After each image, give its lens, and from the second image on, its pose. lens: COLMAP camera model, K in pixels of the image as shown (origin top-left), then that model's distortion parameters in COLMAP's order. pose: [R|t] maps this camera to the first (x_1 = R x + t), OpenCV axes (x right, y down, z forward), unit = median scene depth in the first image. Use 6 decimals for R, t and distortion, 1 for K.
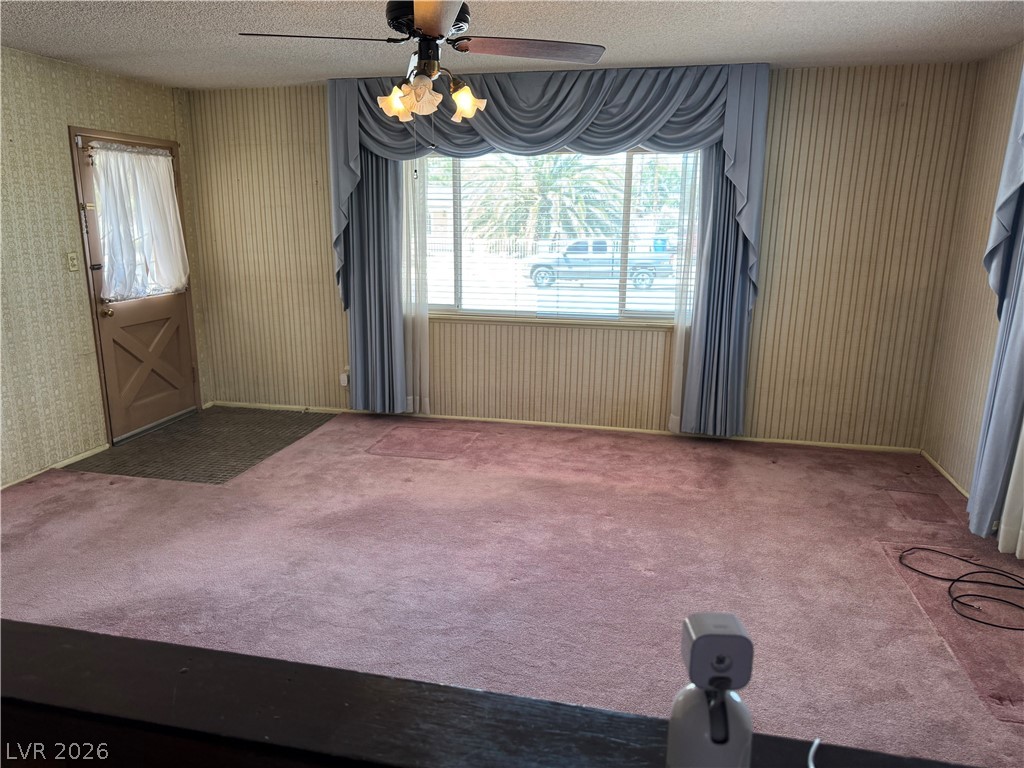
lens RADIAL K [[698.8, 0, 504.3], [0, 698.8, 384.6], [0, 0, 1]] dist [0.058823, -0.060596]
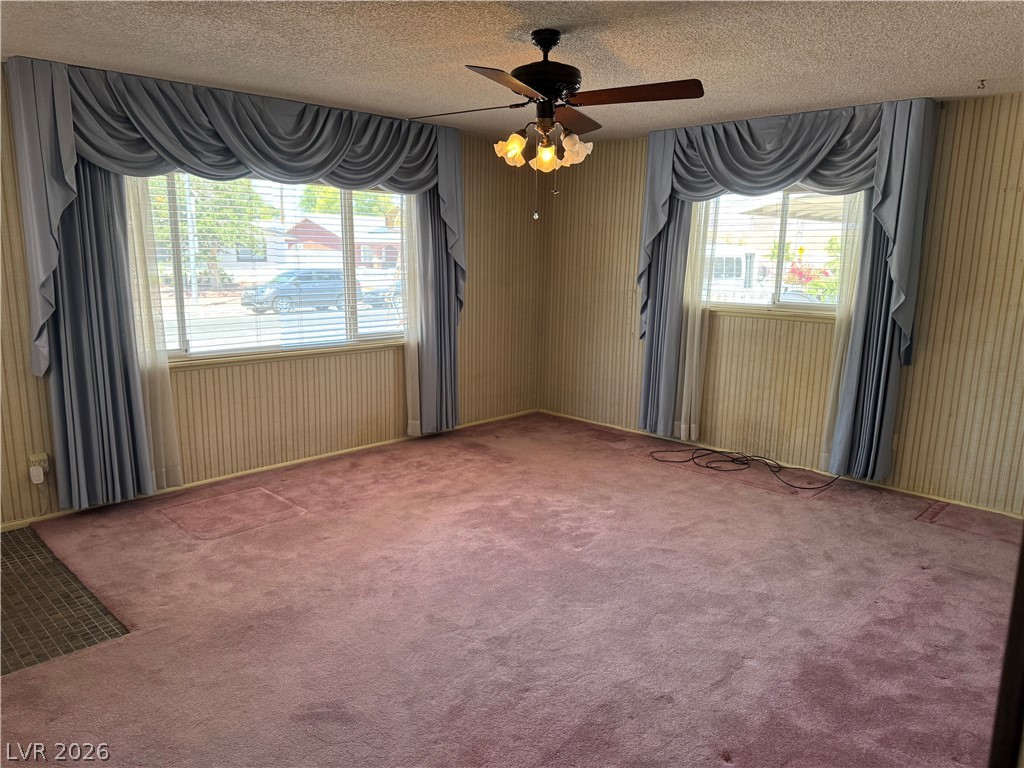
lens RADIAL K [[698.8, 0, 509.4], [0, 698.8, 376.9], [0, 0, 1]] dist [0.058823, -0.060596]
pose [[0.544061, -0.148315, 0.825833, -0.598836], [0.187522, 0.980850, 0.052616, -0.057177], [-0.817822, 0.126236, 0.561454, 0.227460]]
